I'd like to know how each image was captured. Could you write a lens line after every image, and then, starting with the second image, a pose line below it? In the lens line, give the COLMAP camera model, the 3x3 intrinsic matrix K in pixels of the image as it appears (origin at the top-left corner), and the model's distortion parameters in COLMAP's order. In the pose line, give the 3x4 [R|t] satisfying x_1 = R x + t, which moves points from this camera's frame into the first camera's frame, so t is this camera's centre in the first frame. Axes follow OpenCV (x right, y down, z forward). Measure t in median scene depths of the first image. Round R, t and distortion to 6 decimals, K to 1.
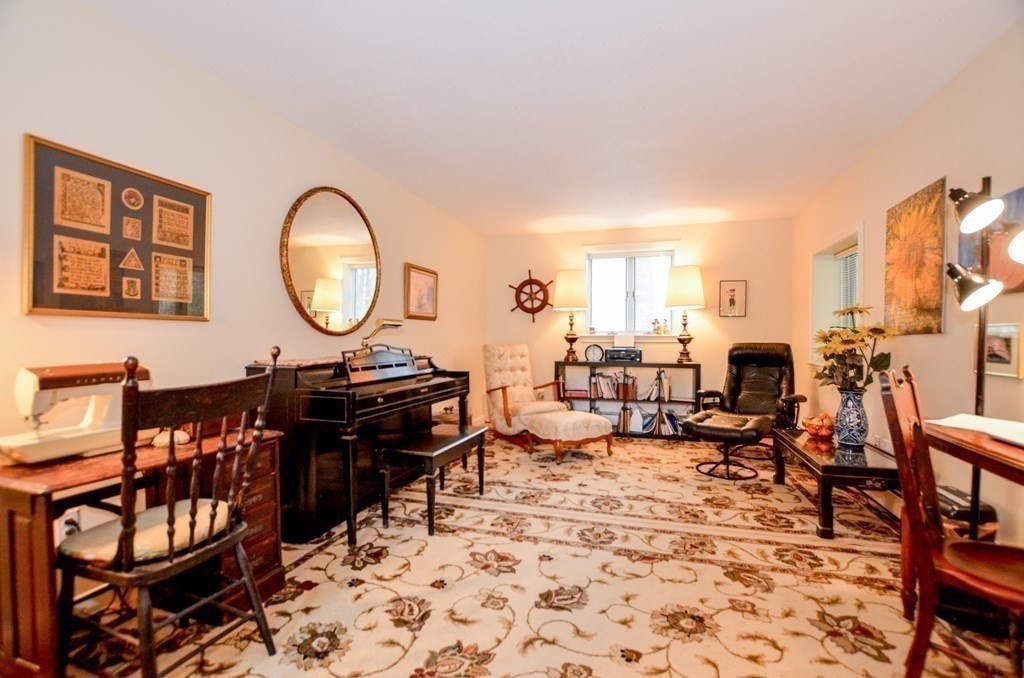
lens RADIAL K [[454.6, 0, 513.8], [0, 454.6, 342.3], [0, 0, 1]] dist [-0.025601, 0.001894]
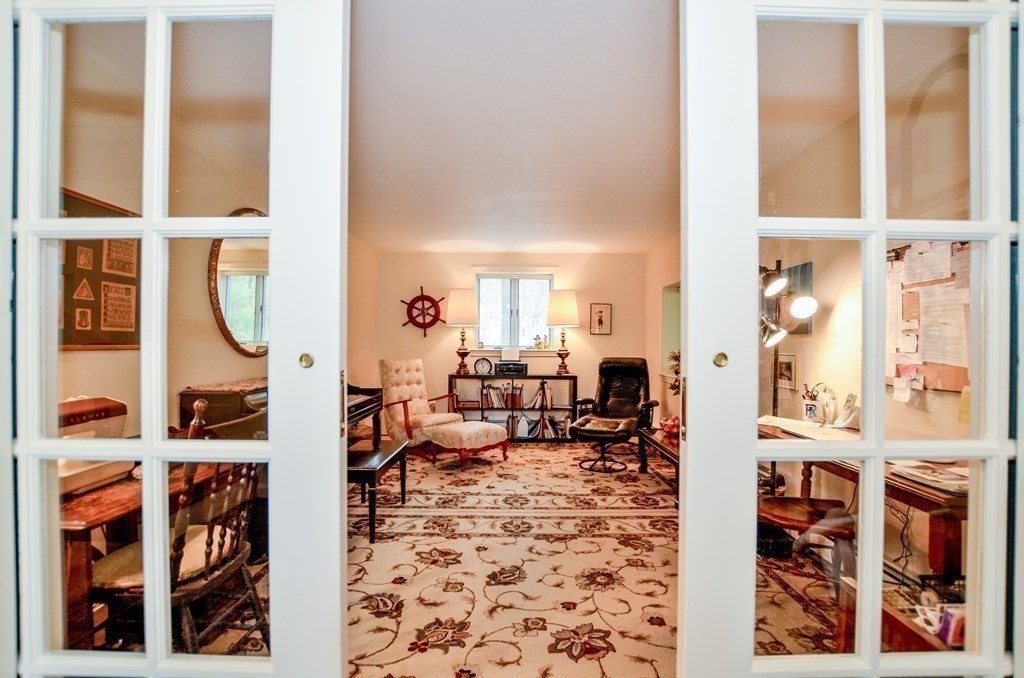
lens RADIAL K [[465.2, 0, 511.0], [0, 465.2, 342.0], [0, 0, 1]] dist [-0.016594, 0.000062]
pose [[0.954755, 0.005363, 0.297347, -0.204098], [-0.001969, 0.999929, -0.011711, -0.047909], [-0.297388, 0.010596, 0.954698, -0.177918]]
